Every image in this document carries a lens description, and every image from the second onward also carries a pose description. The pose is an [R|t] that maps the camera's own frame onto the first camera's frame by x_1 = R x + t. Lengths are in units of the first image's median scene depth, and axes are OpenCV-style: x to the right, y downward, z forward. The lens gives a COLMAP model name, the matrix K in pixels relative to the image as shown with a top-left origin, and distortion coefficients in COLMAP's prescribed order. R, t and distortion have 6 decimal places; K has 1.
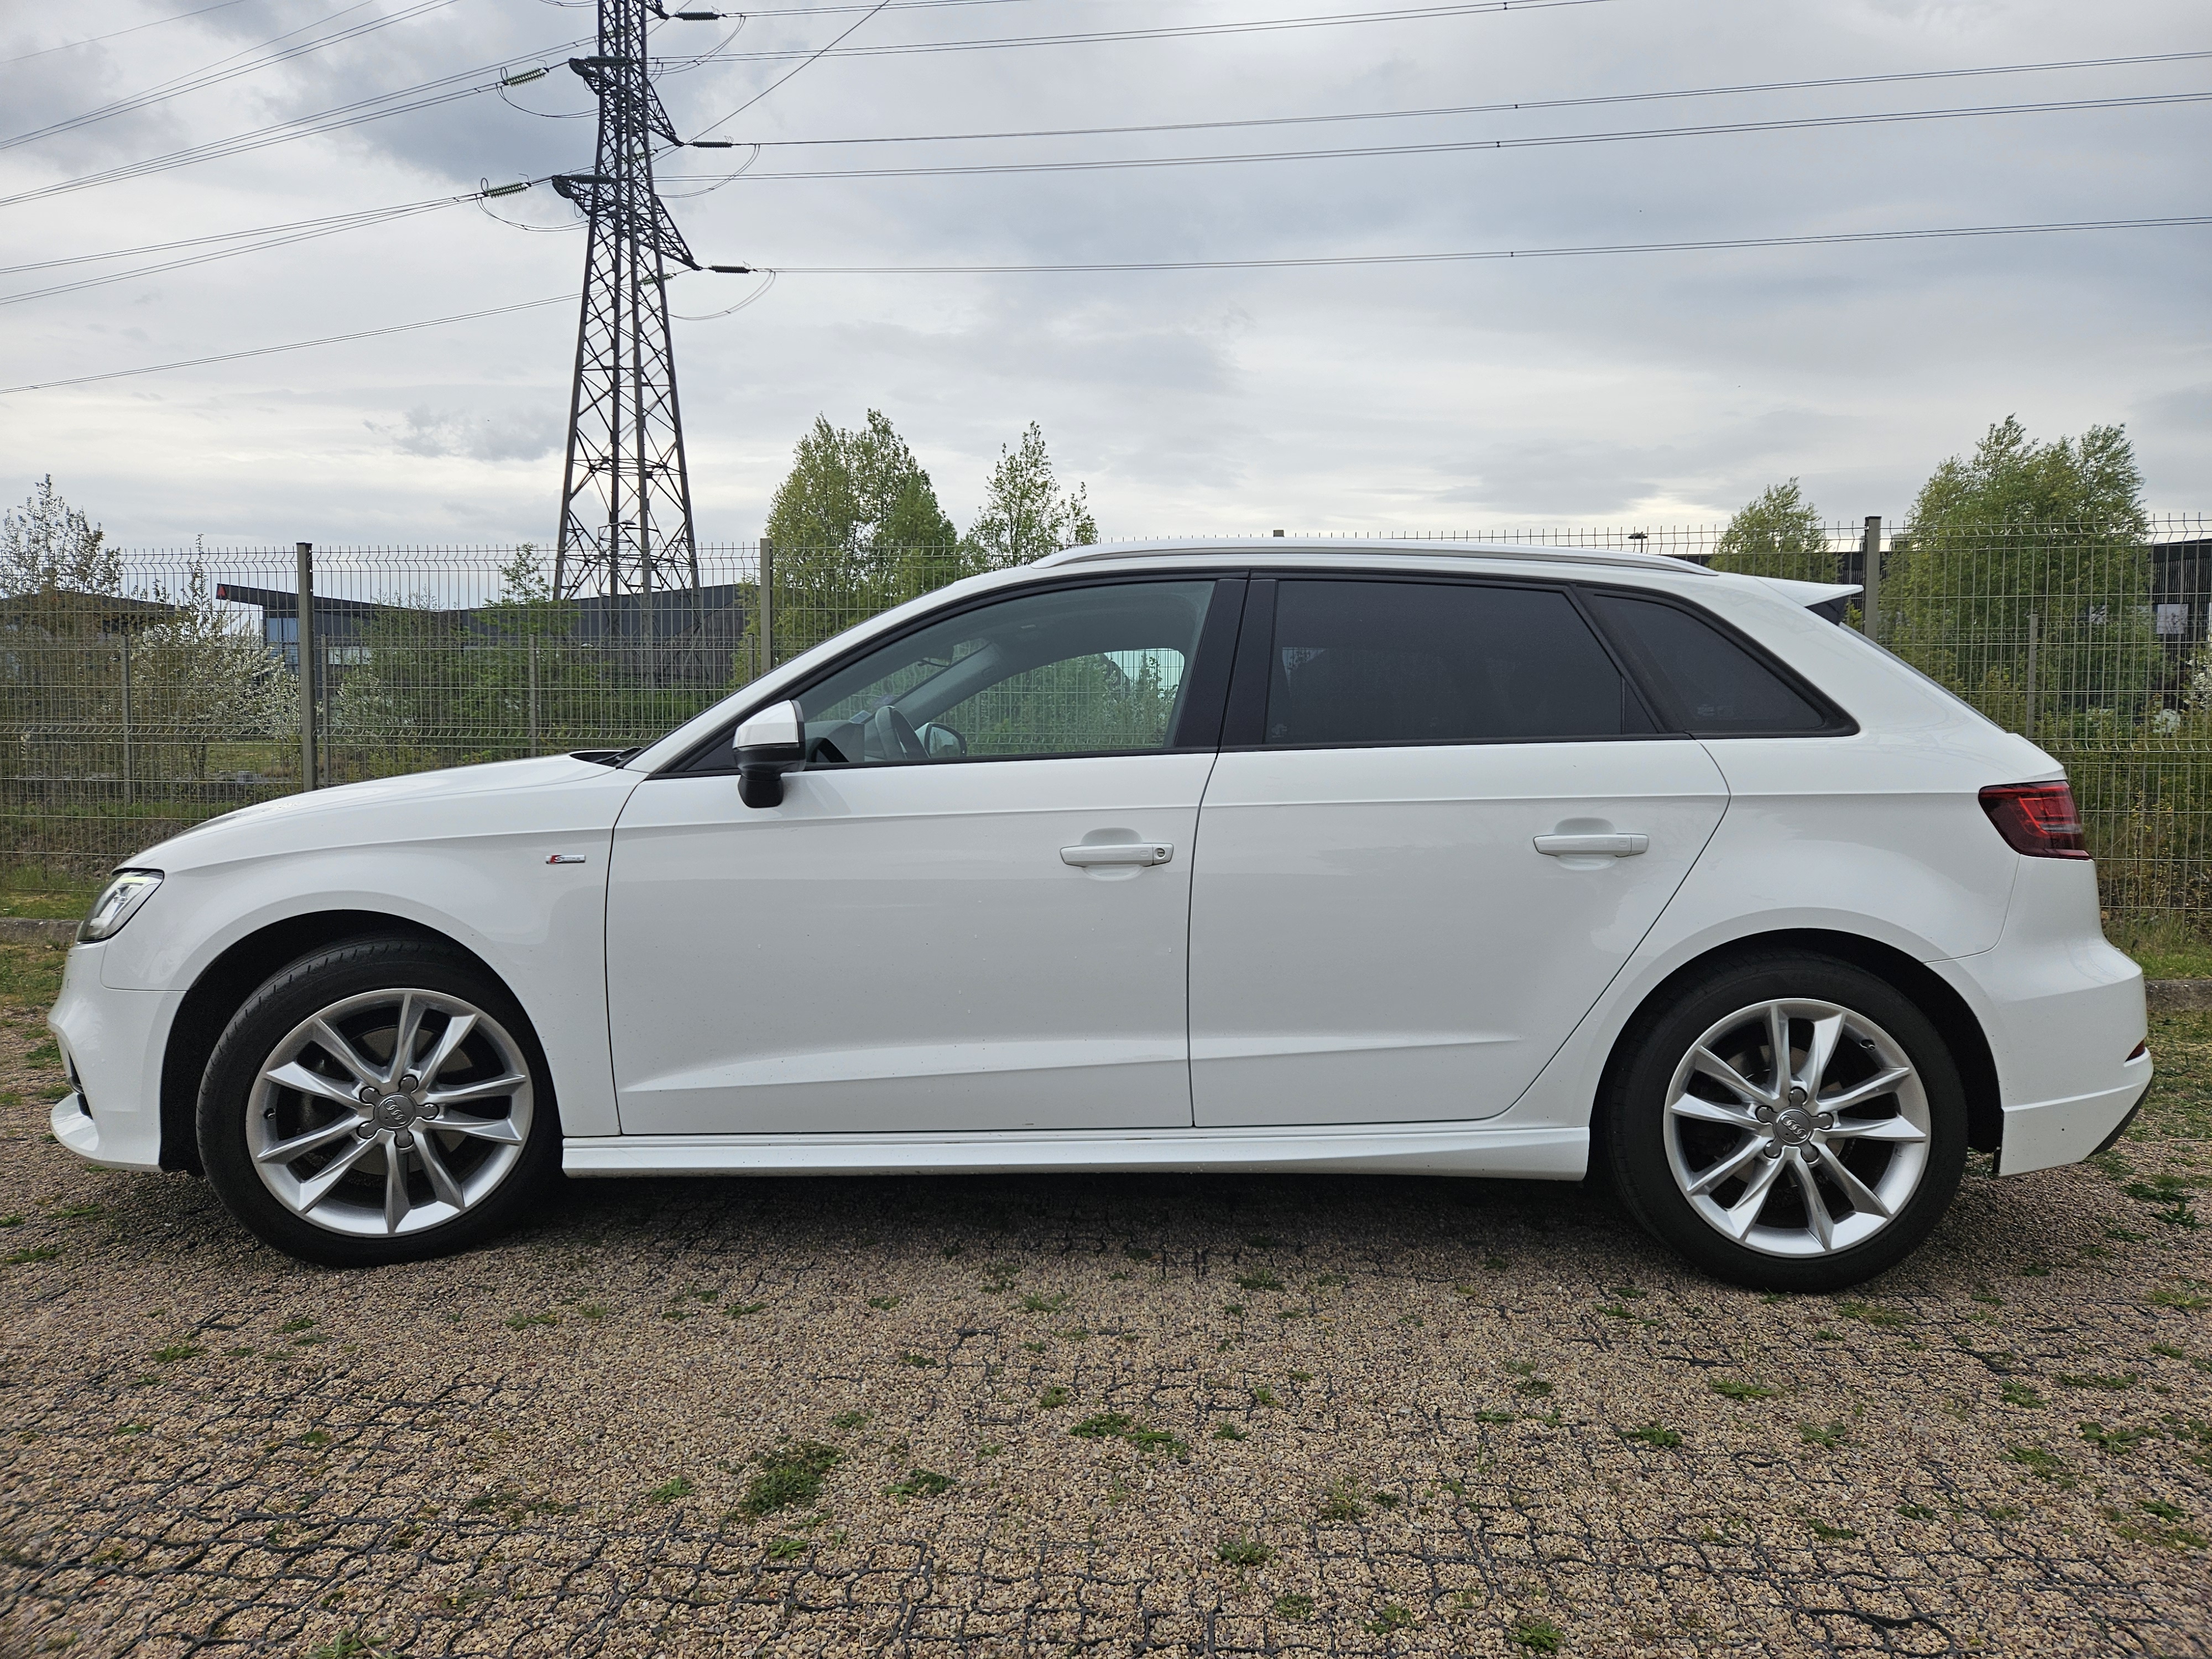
lens RADIAL K [[1491.9, 0, 1113.1], [0, 1491.9, 834.8], [0, 0, 1]] dist [0.054005, -0.035884]
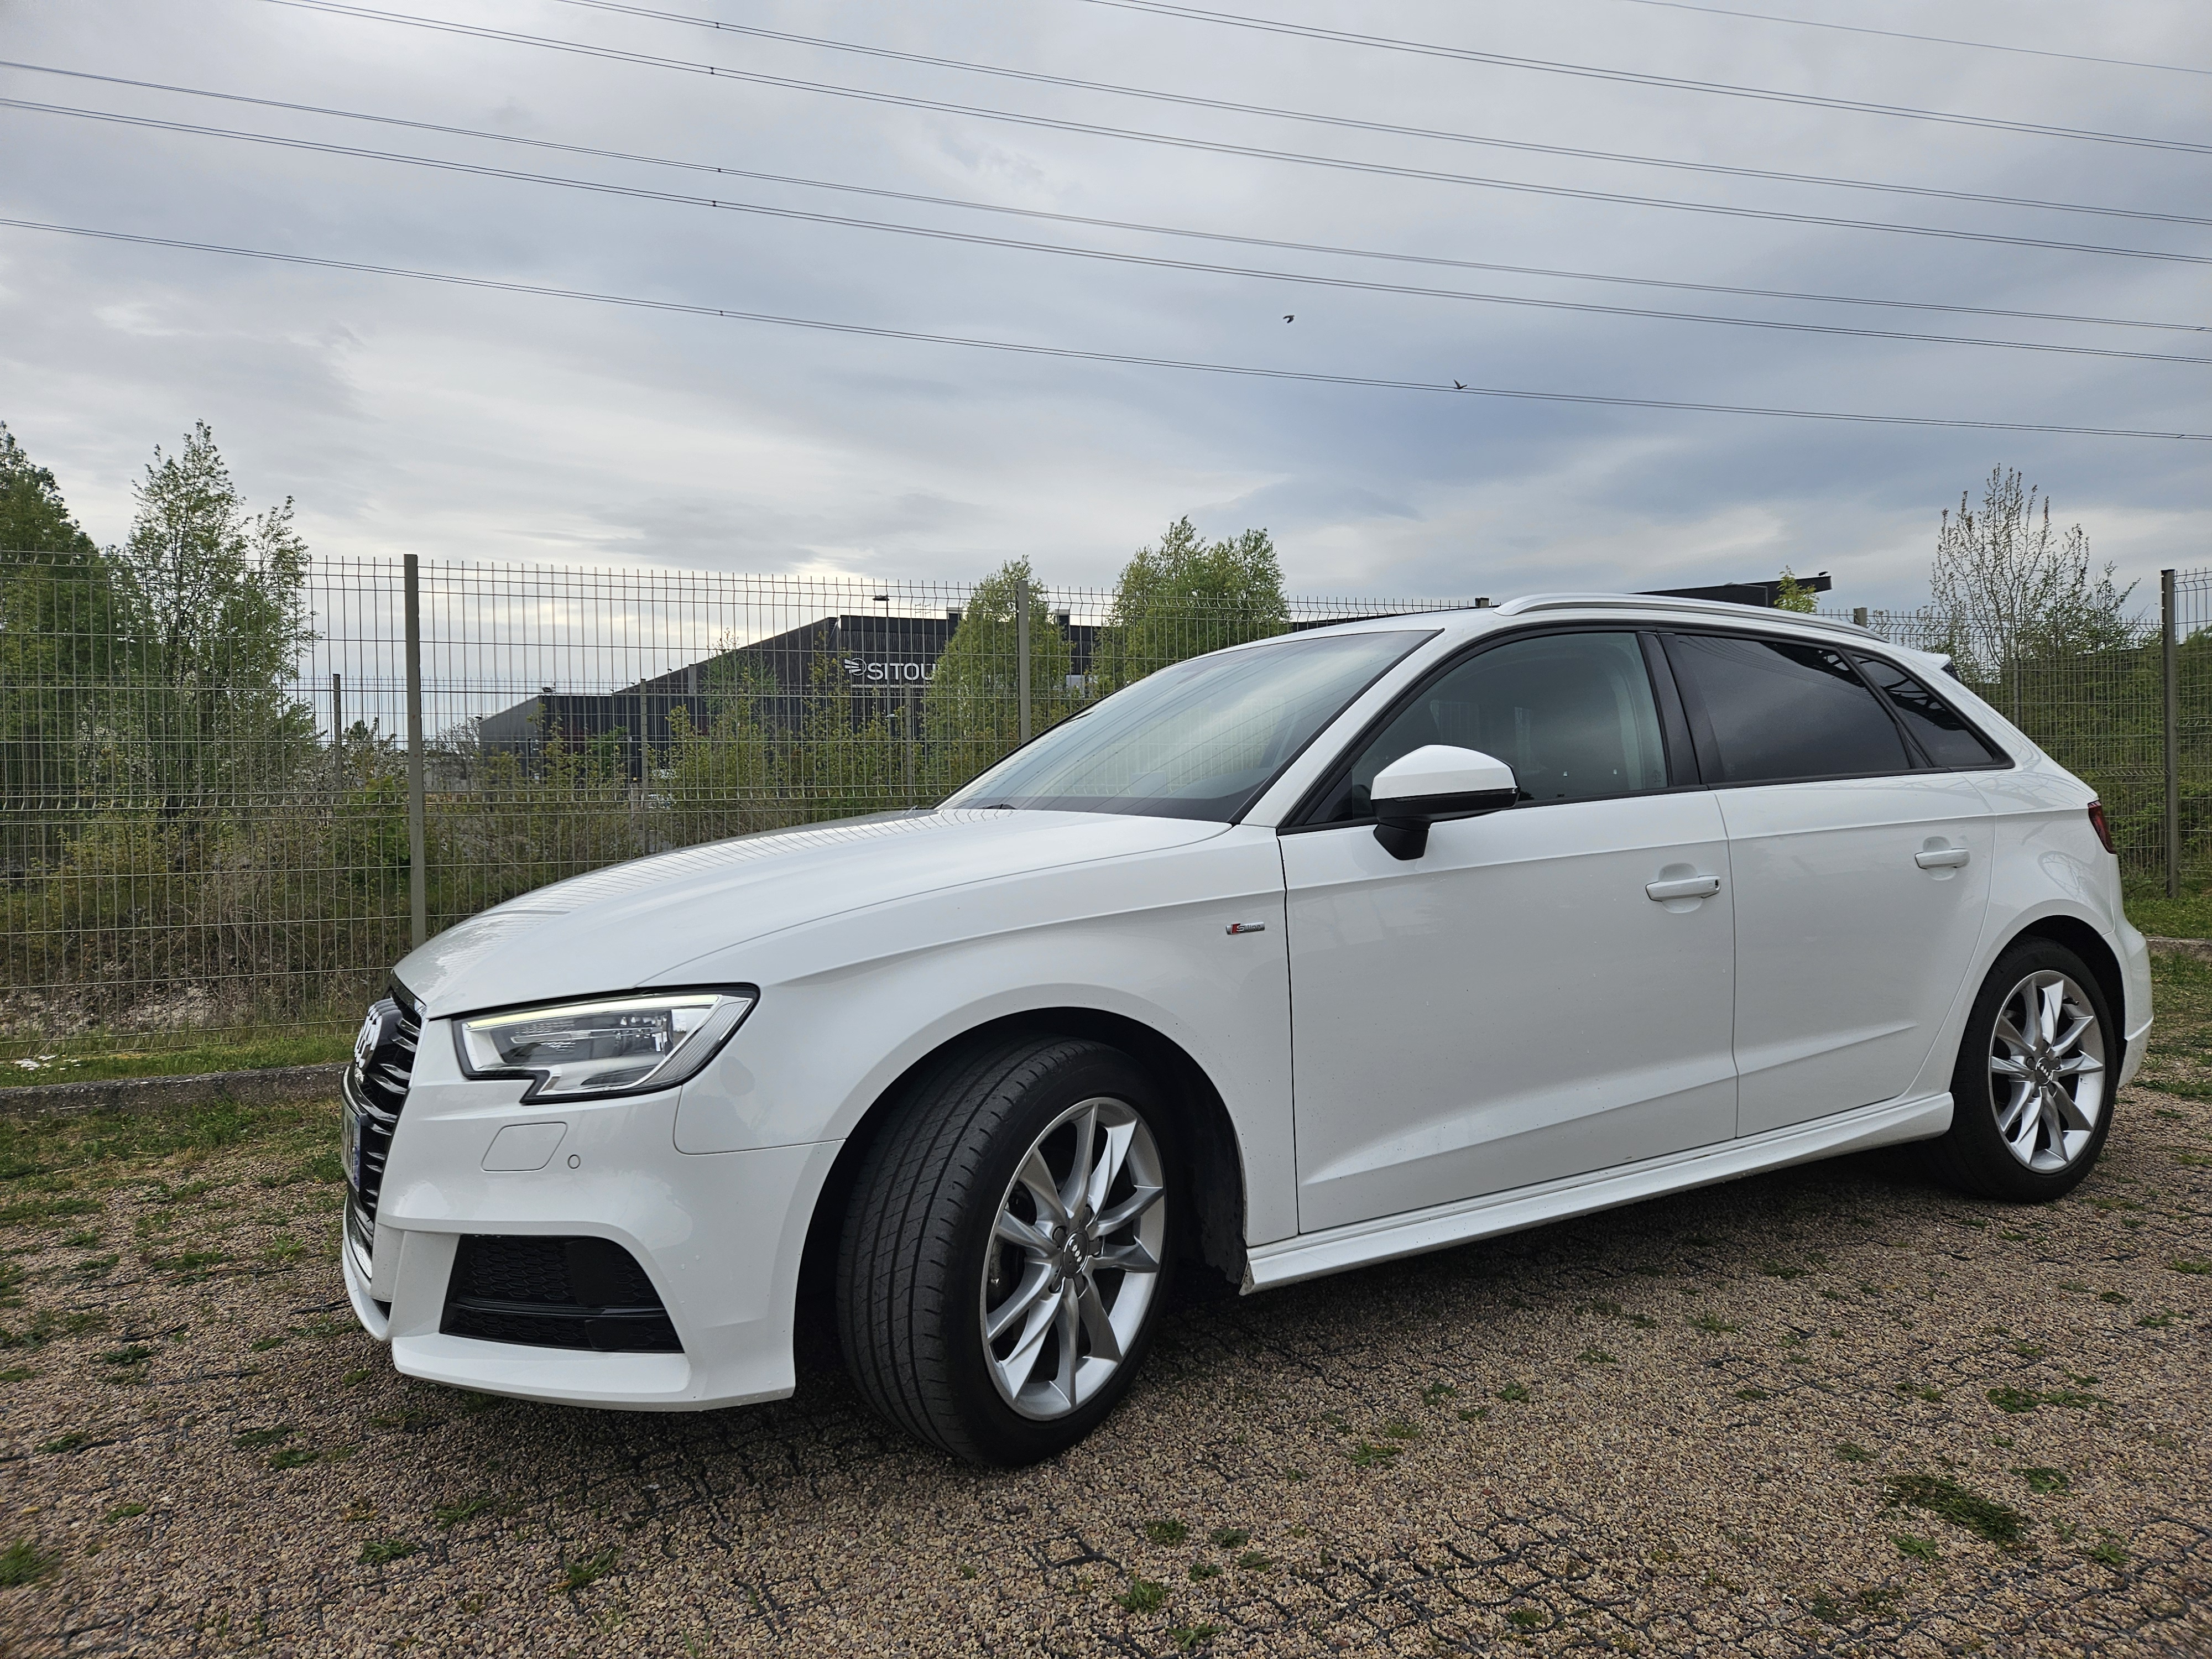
lens RADIAL K [[1491.9, 0, 1101.4], [0, 1491.9, 814.2], [0, 0, 1]] dist [0.054005, -0.035884]
pose [[0.849993, -0.027048, 0.526100, -0.888314], [0.052445, 0.998064, -0.033419, -0.025048], [-0.524177, 0.055997, 0.849766, 0.294208]]
